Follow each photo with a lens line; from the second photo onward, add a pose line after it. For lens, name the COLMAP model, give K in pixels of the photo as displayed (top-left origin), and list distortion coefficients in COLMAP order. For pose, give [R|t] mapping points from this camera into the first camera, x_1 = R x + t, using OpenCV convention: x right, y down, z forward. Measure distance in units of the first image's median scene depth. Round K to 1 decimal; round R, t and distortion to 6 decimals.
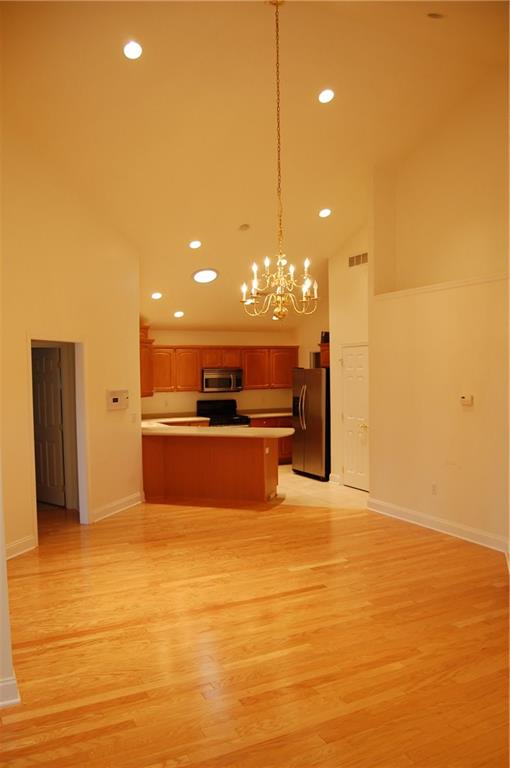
lens RADIAL K [[588.4, 0, 253.7], [0, 588.4, 391.8], [0, 0, 1]] dist [-0.095839, 0.005161]
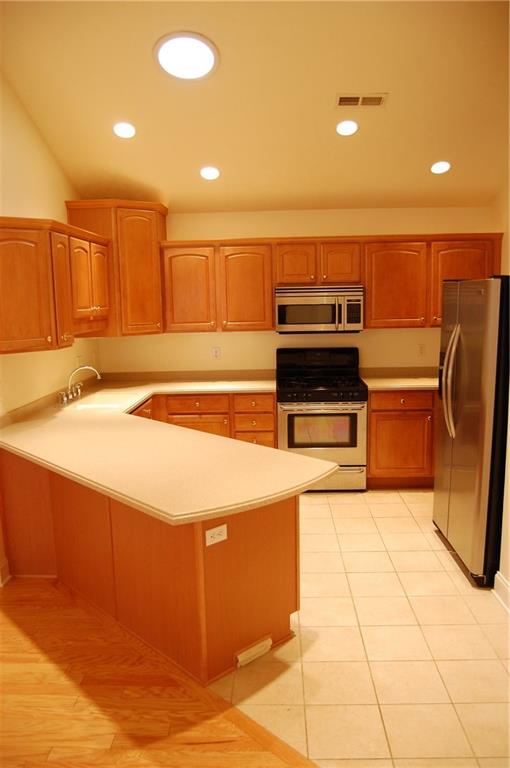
lens RADIAL K [[588.4, 0, 253.7], [0, 588.4, 391.8], [0, 0, 1]] dist [-0.095839, 0.005161]
pose [[0.873473, 0.069176, -0.481934, 0.139288], [-0.005364, 0.991162, 0.132548, -0.015554], [0.486844, -0.113192, 0.866124, 0.542904]]
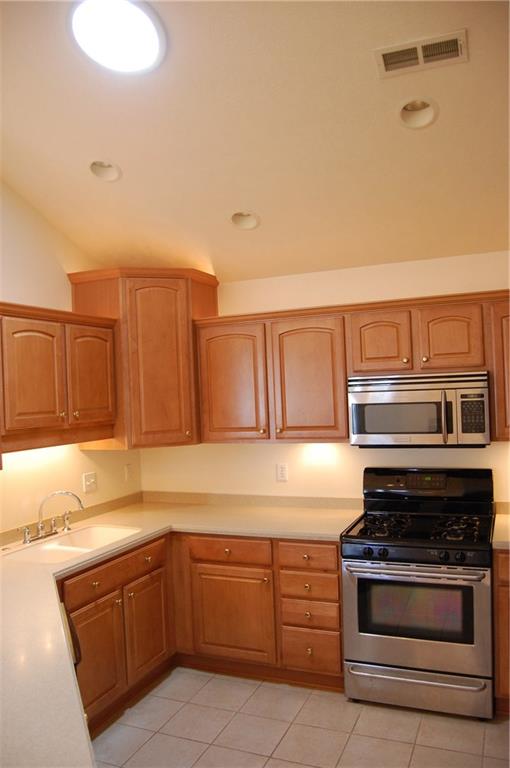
lens RADIAL K [[588.4, 0, 253.7], [0, 588.4, 391.8], [0, 0, 1]] dist [-0.095839, 0.005161]
pose [[0.642715, -0.015902, -0.765941, 0.127687], [0.003287, 0.999833, -0.018000, -0.023700], [0.766099, 0.009051, 0.642659, 0.735242]]
